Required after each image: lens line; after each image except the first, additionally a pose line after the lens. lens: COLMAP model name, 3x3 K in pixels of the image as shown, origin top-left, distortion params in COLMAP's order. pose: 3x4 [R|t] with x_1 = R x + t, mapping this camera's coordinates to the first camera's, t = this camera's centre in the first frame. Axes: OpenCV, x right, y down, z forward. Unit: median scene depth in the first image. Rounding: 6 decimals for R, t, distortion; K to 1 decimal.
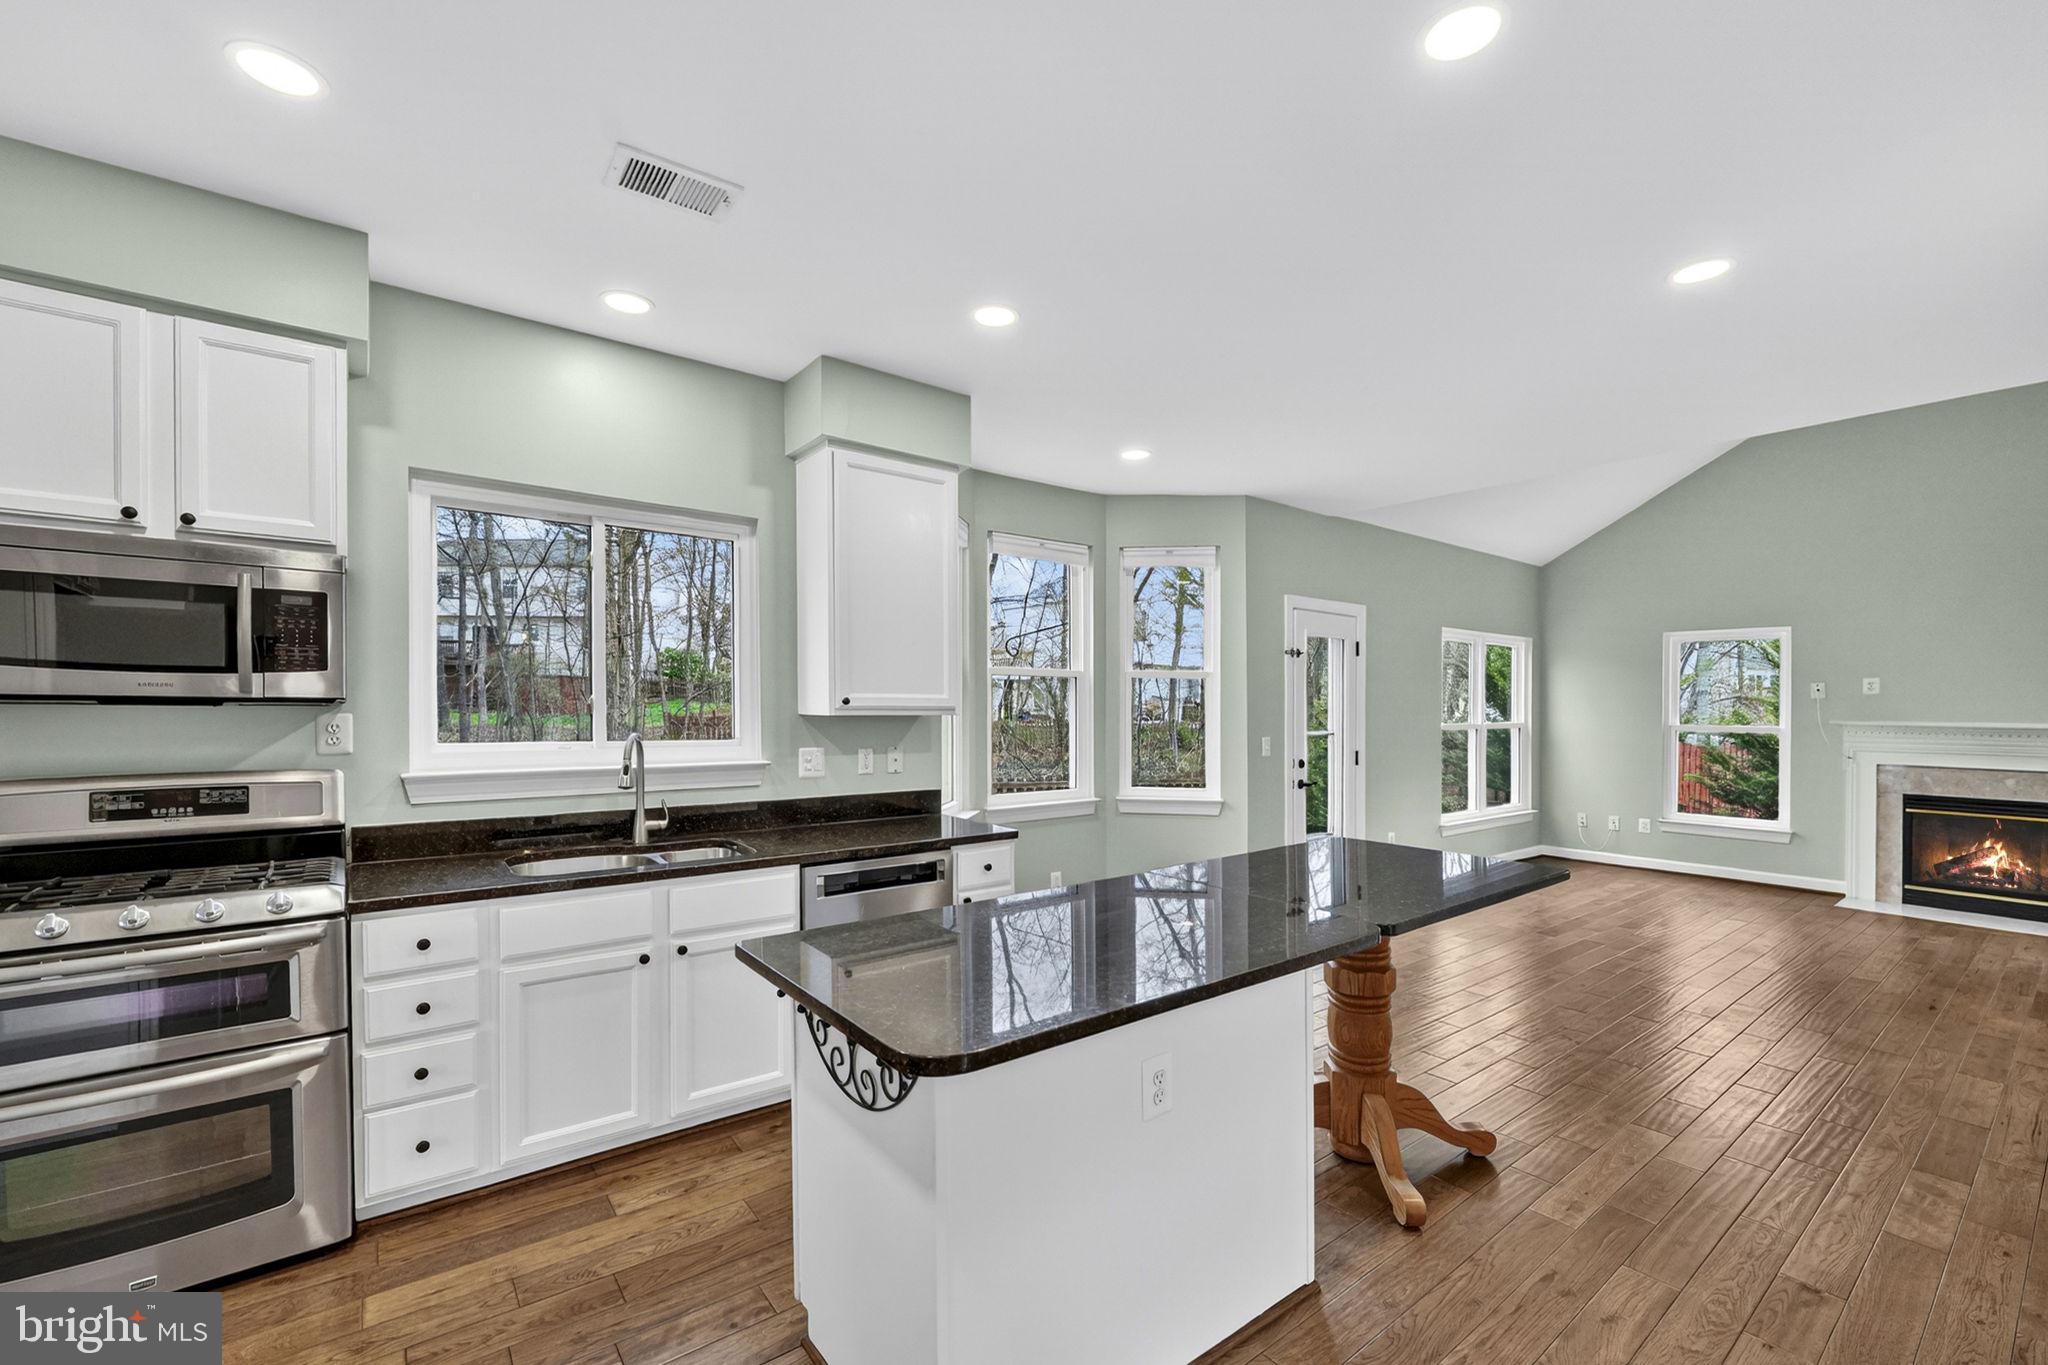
lens RADIAL K [[862.6, 0, 1049.0], [0, 862.6, 703.5], [0, 0, 1]] dist [0.021128, -0.025130]
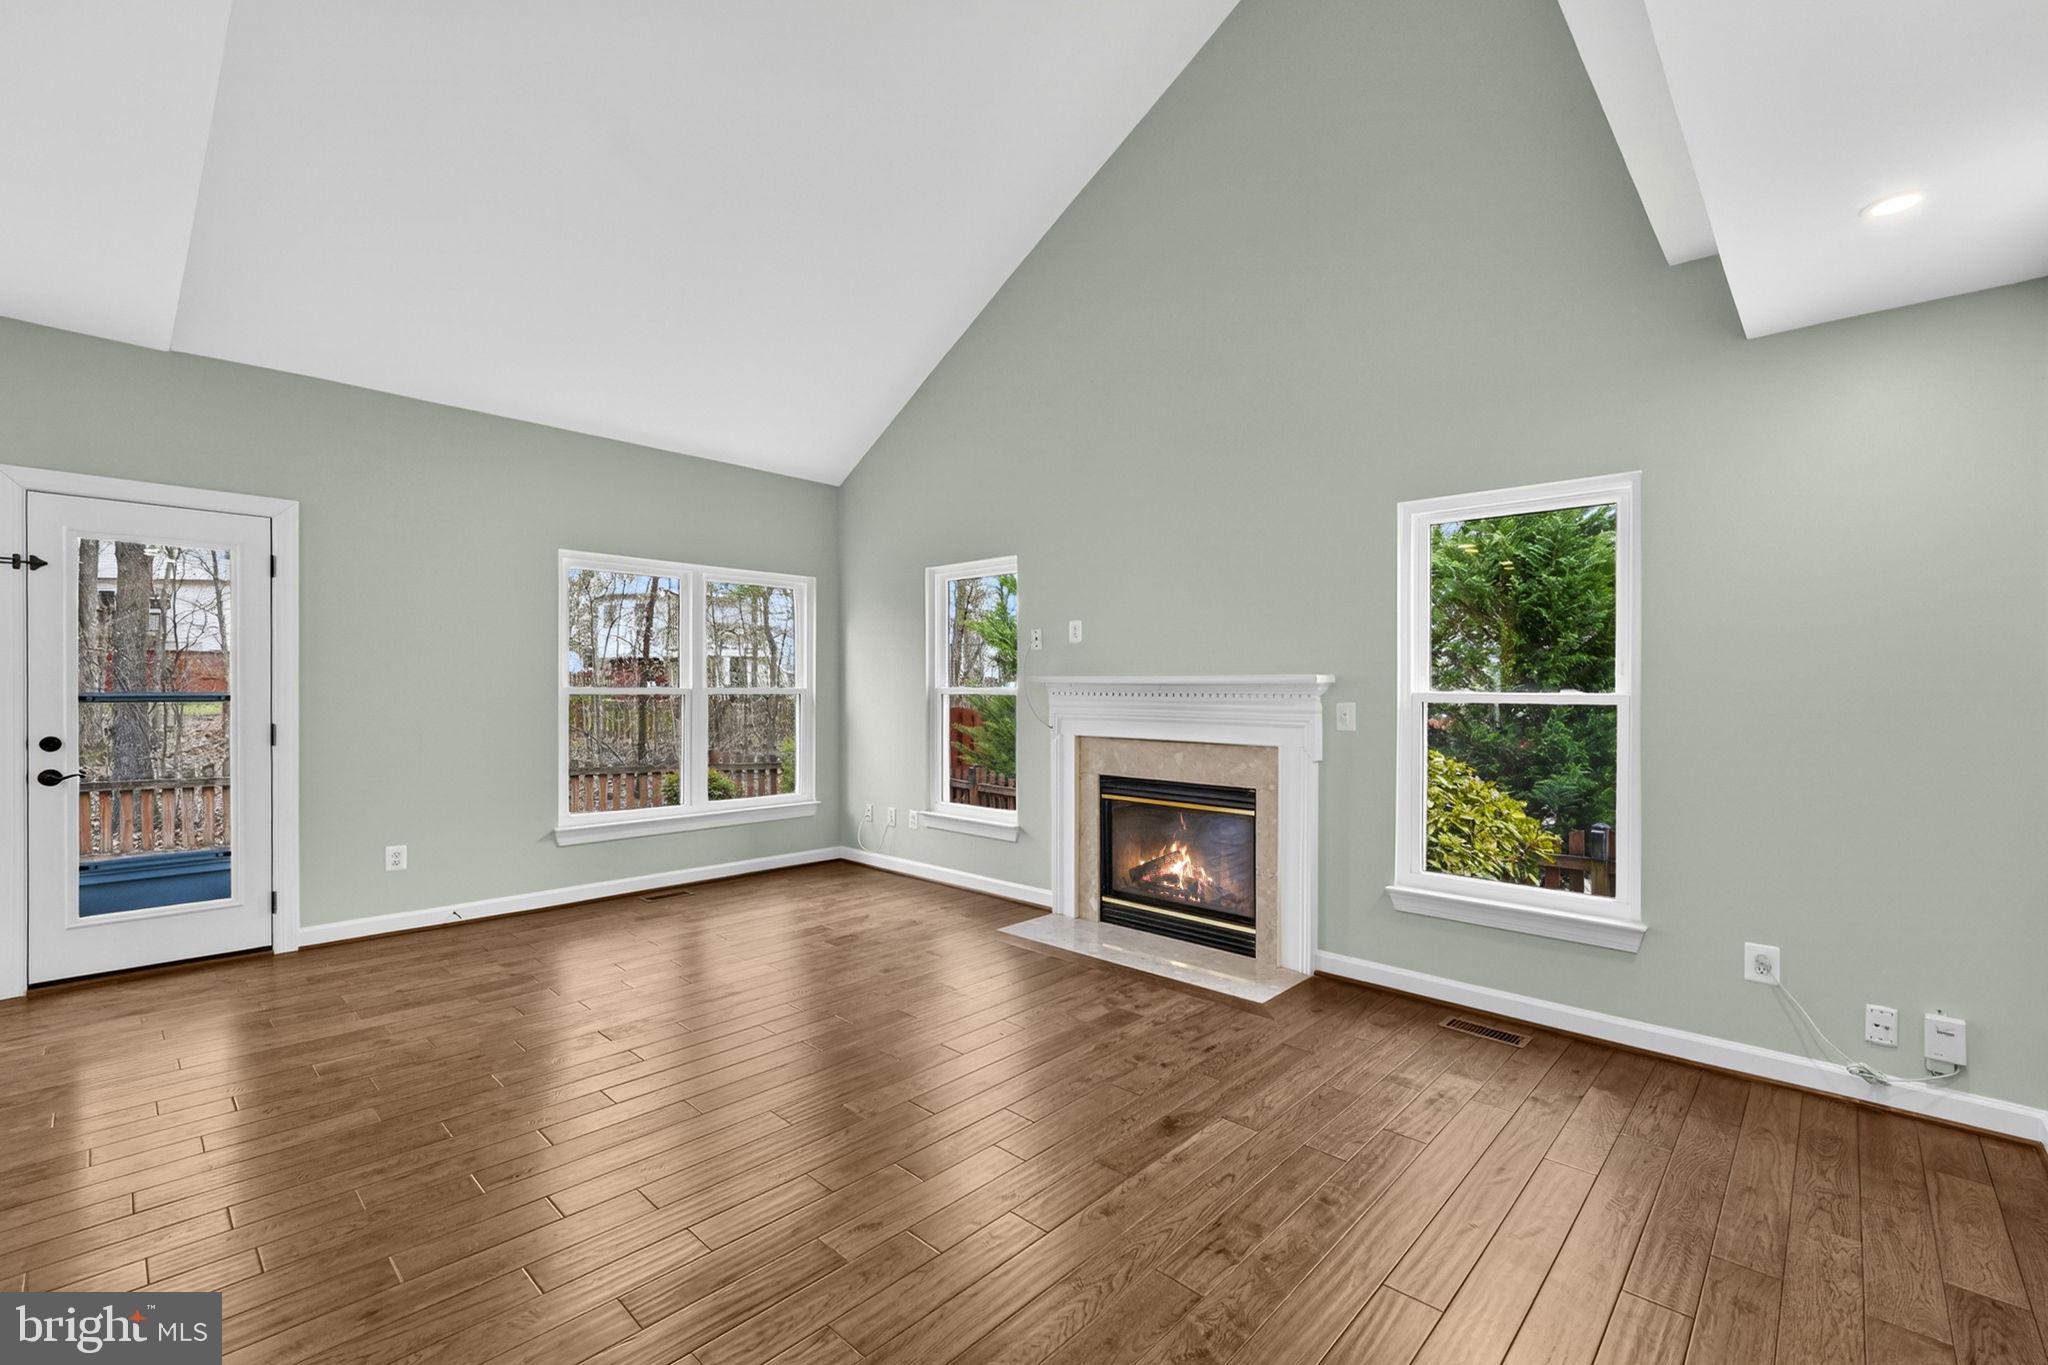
lens RADIAL K [[889.7, 0, 1020.3], [0, 889.7, 691.1], [0, 0, 1]] dist [-0.000862, -0.000132]
pose [[0.991197, -0.004670, 0.132310, 0.839641], [0.003869, 0.999973, 0.006305, 0.027806], [-0.132336, -0.005738, 0.991188, 0.245778]]
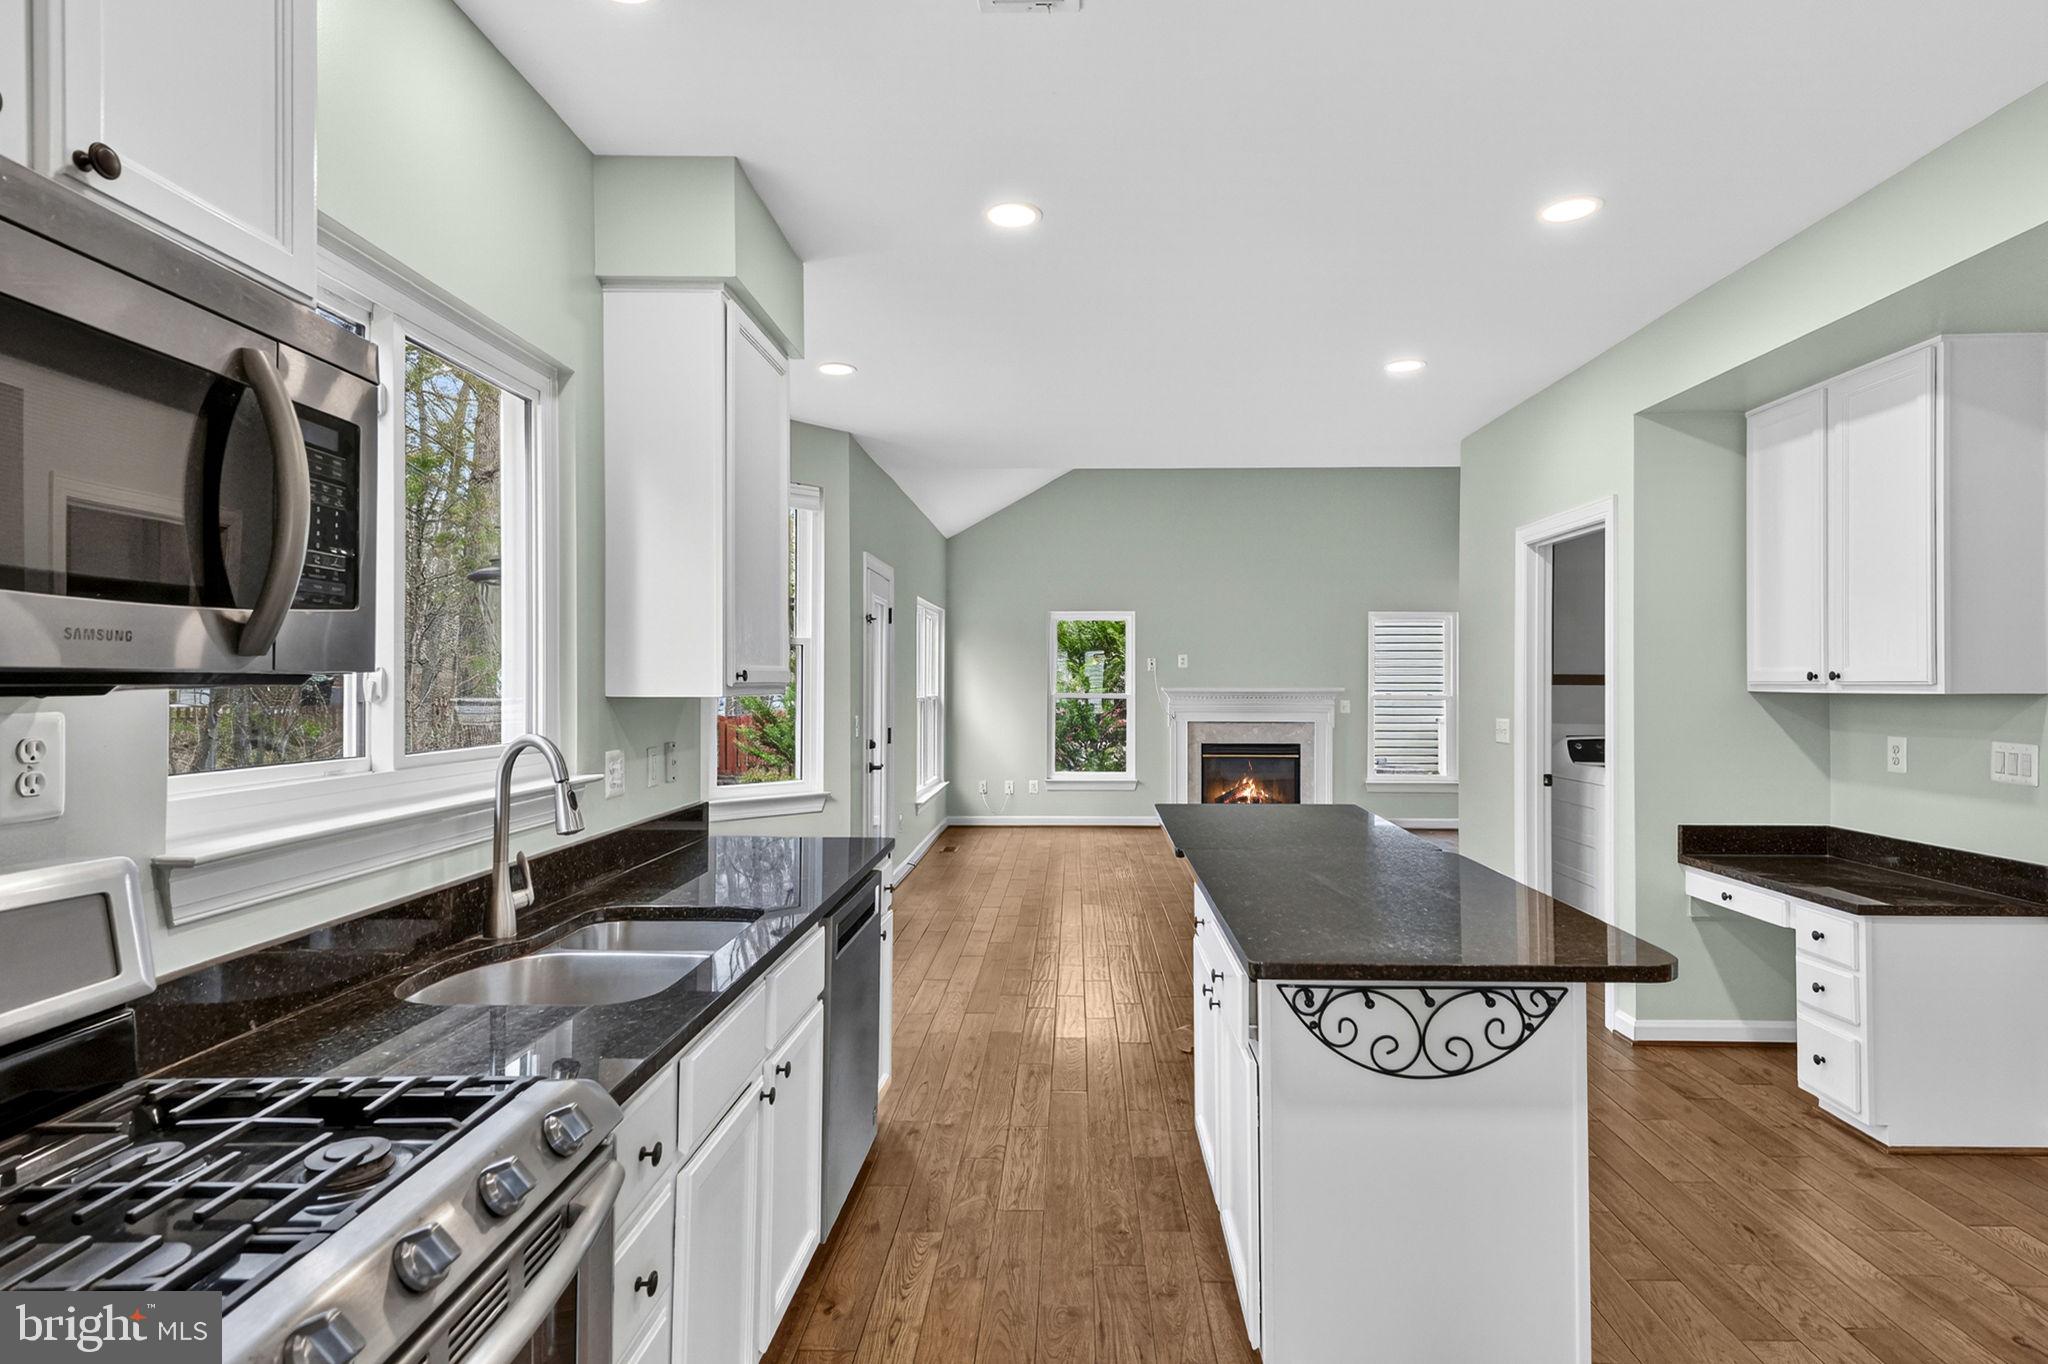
lens RADIAL K [[1058.6, 0, 1062.6], [0, 1058.6, 678.6], [0, 0, 1]] dist [0.016892, 0.000327]
pose [[0.629107, -0.005399, 0.777300, -0.397191], [0.002256, 0.999984, 0.005120, -0.002366], [-0.777315, -0.001468, 0.629109, 0.152770]]
